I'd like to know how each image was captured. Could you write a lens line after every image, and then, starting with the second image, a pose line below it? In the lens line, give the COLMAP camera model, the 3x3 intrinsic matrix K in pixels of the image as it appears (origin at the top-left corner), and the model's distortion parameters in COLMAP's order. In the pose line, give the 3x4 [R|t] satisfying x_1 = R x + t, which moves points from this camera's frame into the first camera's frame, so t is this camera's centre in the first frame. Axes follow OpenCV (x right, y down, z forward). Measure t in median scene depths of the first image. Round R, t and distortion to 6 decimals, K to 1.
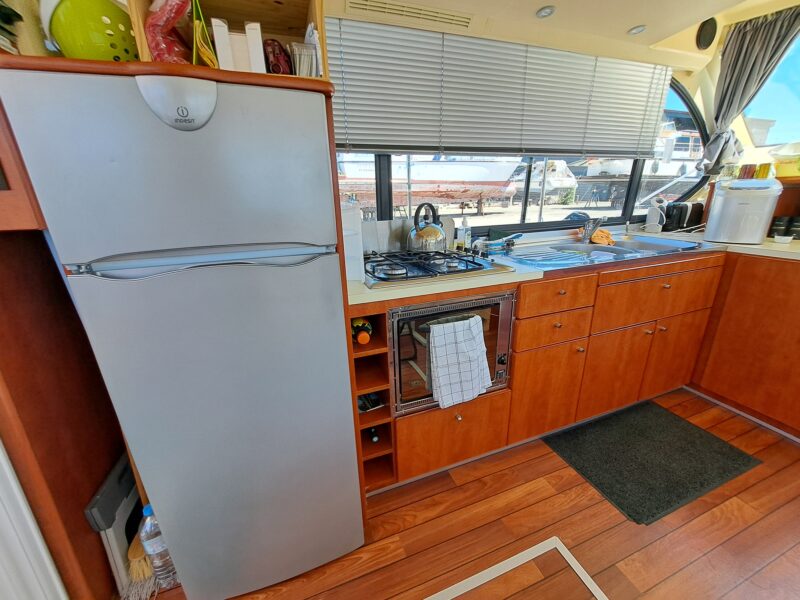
lens RADIAL K [[319.0, 0, 400.0], [0, 319.0, 300.0], [0, 0, 1]] dist [-0.007740, -0.000009]
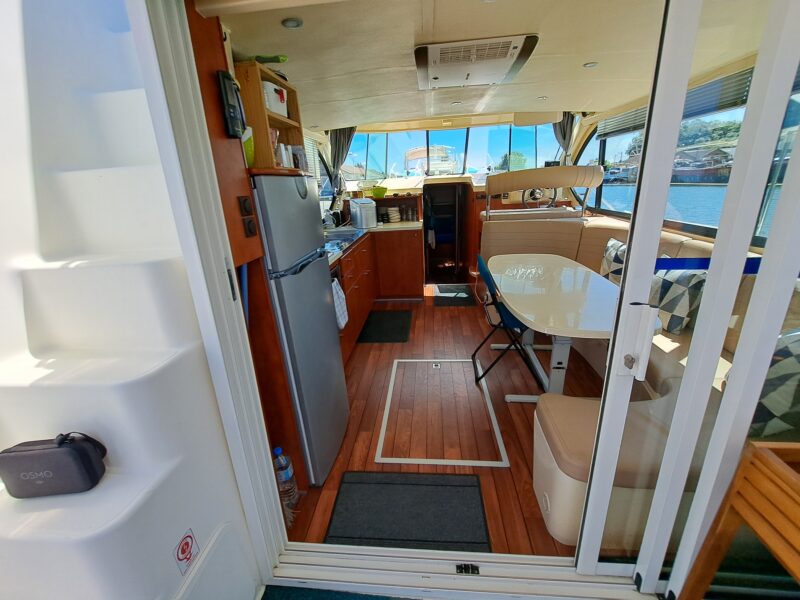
lens RADIAL K [[319.0, 0, 400.0], [0, 319.0, 300.0], [0, 0, 1]] dist [-0.007740, -0.000009]
pose [[0.435822, -0.302240, 0.847768, -1.019290], [0.327583, 0.930592, 0.163364, -0.008146], [-0.838301, 0.206516, 0.504581, -0.217150]]
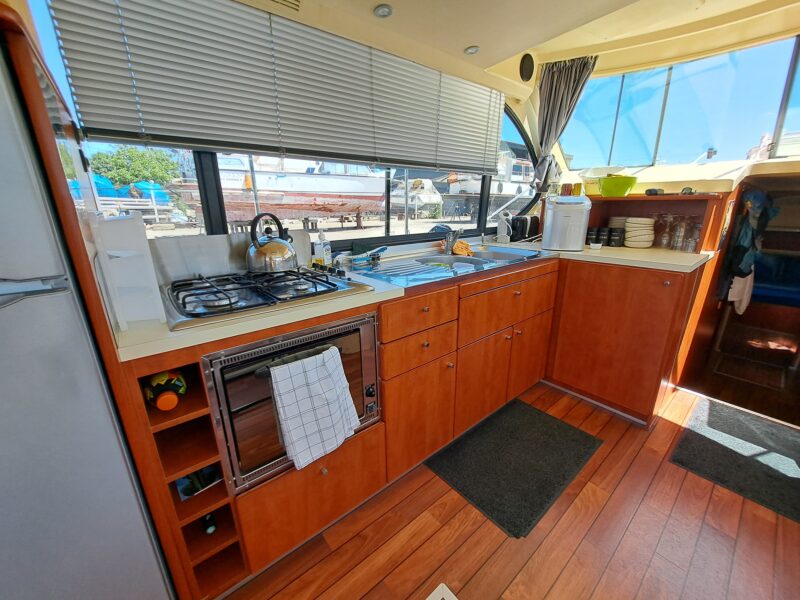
lens RADIAL K [[321.3, 0, 390.2], [0, 321.3, 301.5], [0, 0, 1]] dist [0.001000, -0.007038]
pose [[0.947091, -0.075242, 0.312022, 0.098056], [0.086907, 0.995936, -0.023627, -0.027127], [-0.308976, 0.049494, 0.949781, 0.113091]]
